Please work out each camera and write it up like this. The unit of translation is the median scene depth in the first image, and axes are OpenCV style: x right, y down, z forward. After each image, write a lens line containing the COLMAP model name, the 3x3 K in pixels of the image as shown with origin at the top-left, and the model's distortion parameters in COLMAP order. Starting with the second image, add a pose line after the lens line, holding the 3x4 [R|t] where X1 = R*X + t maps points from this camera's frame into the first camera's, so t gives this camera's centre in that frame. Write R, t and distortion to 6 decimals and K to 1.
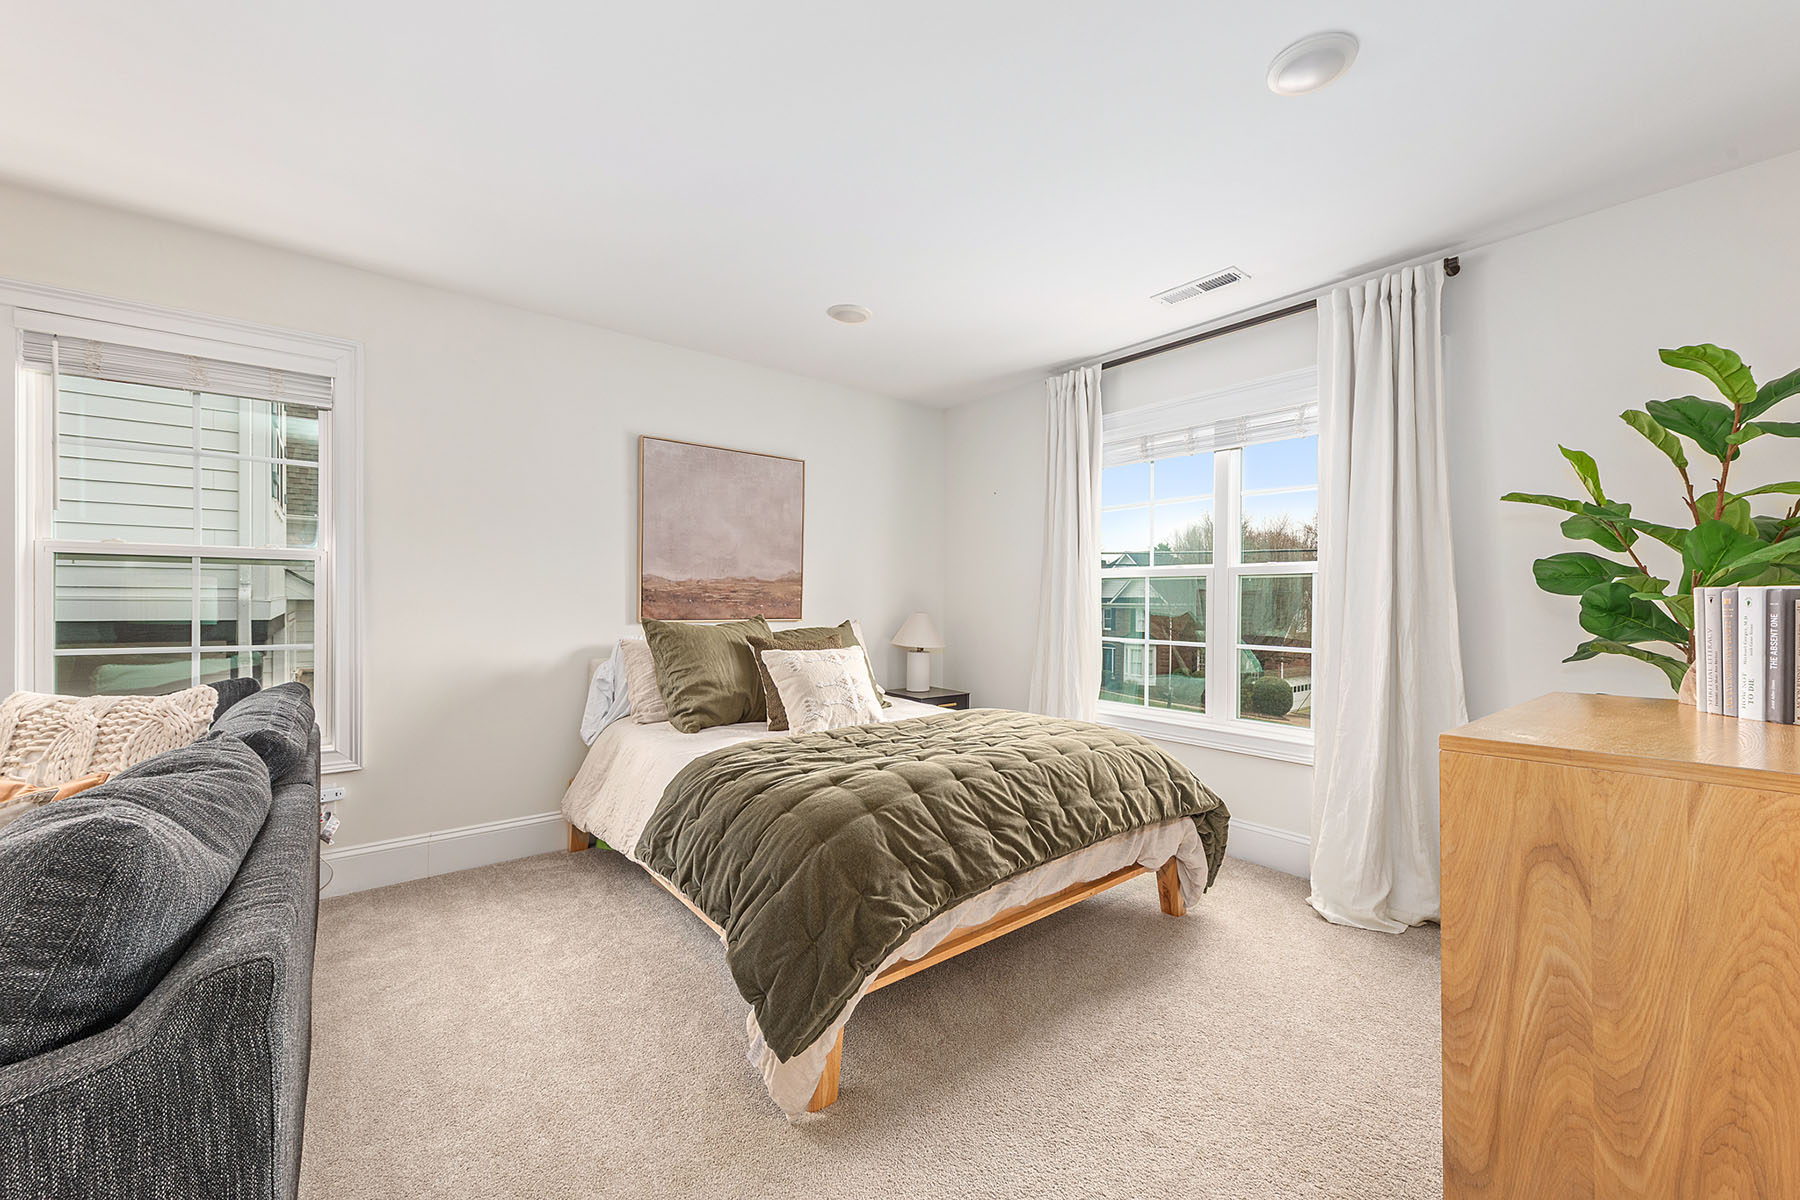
lens RADIAL K [[706.9, 0, 904.8], [0, 706.9, 605.7], [0, 0, 1]] dist [0.008852, -0.000108]
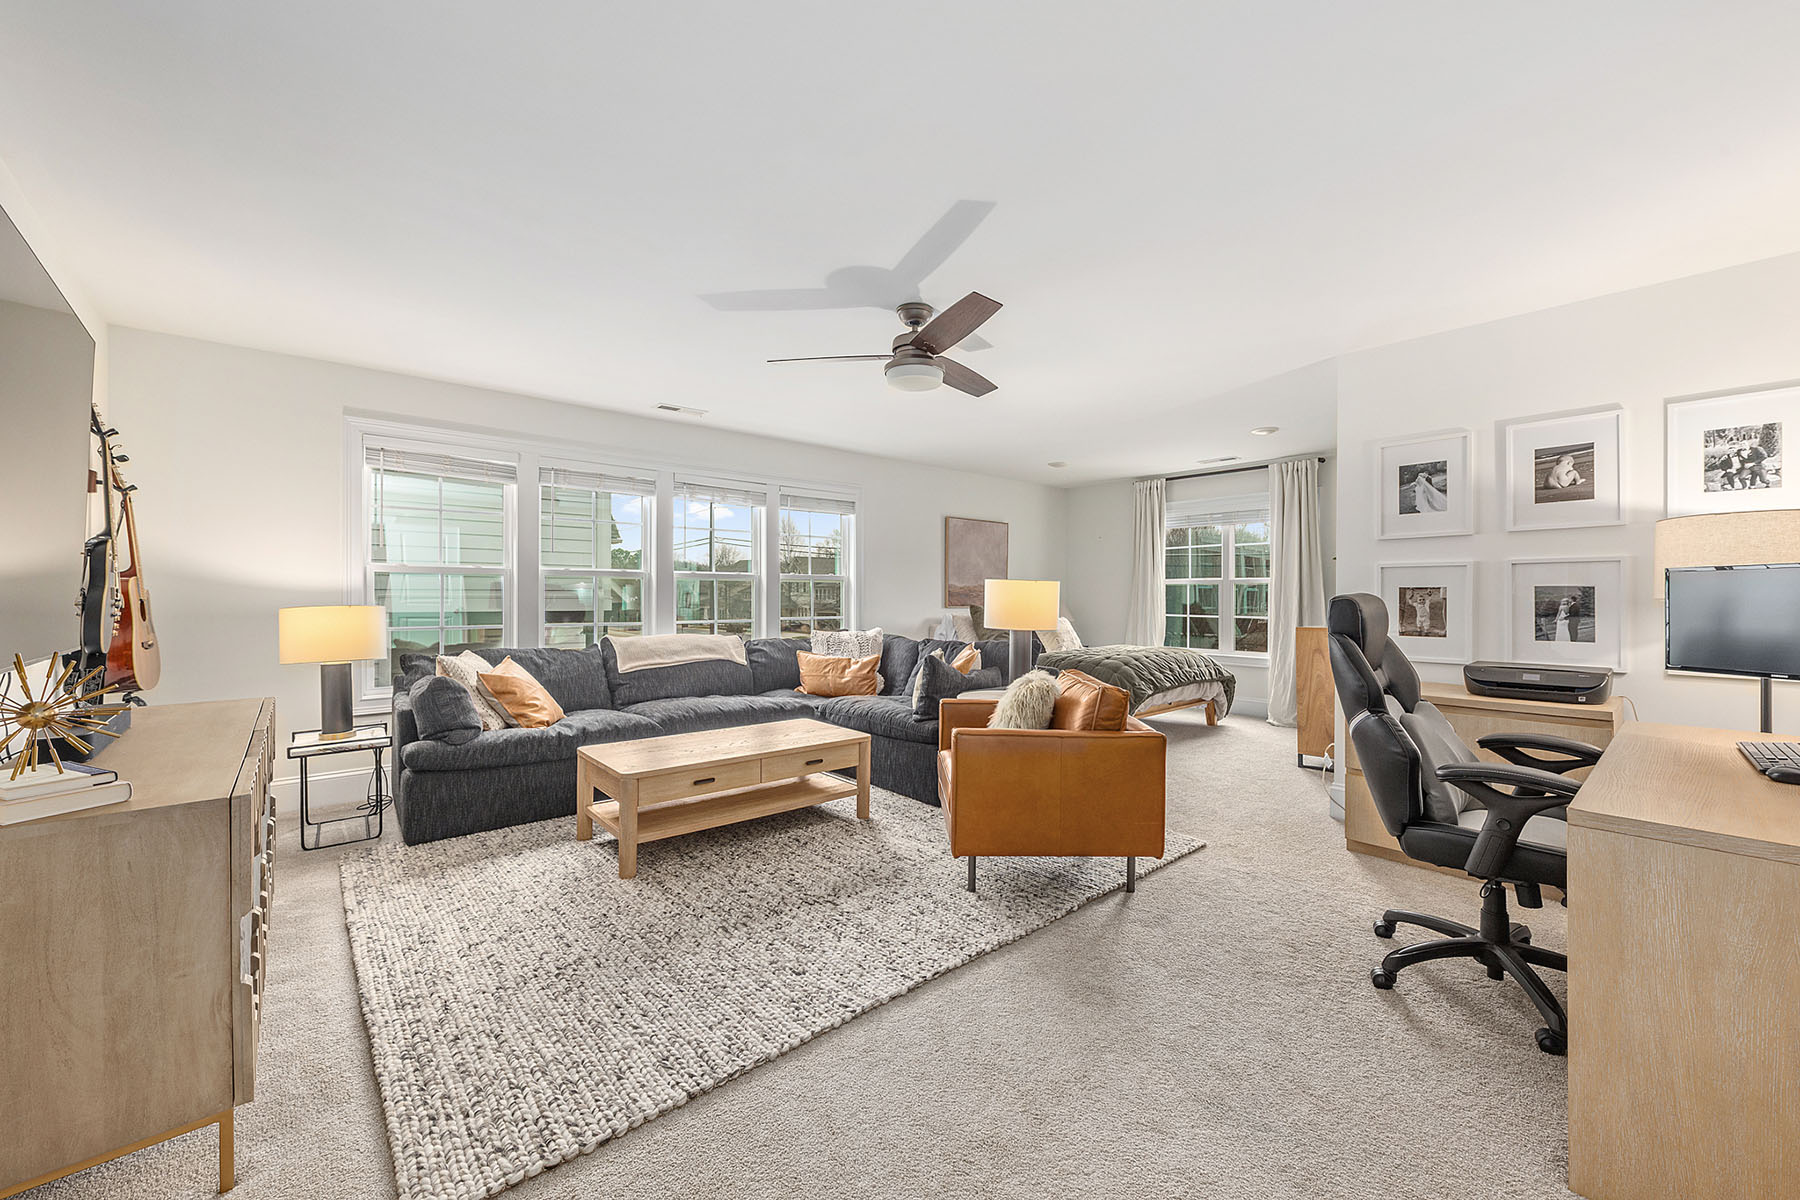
lens RADIAL K [[700.8, 0, 907.1], [0, 700.8, 601.7], [0, 0, 1]] dist [0.000052, -0.000276]
pose [[0.999028, -0.003469, 0.043936, -0.699914], [0.003589, 0.999990, -0.002667, 0.014579], [-0.043926, 0.002822, 0.999031, -1.229324]]
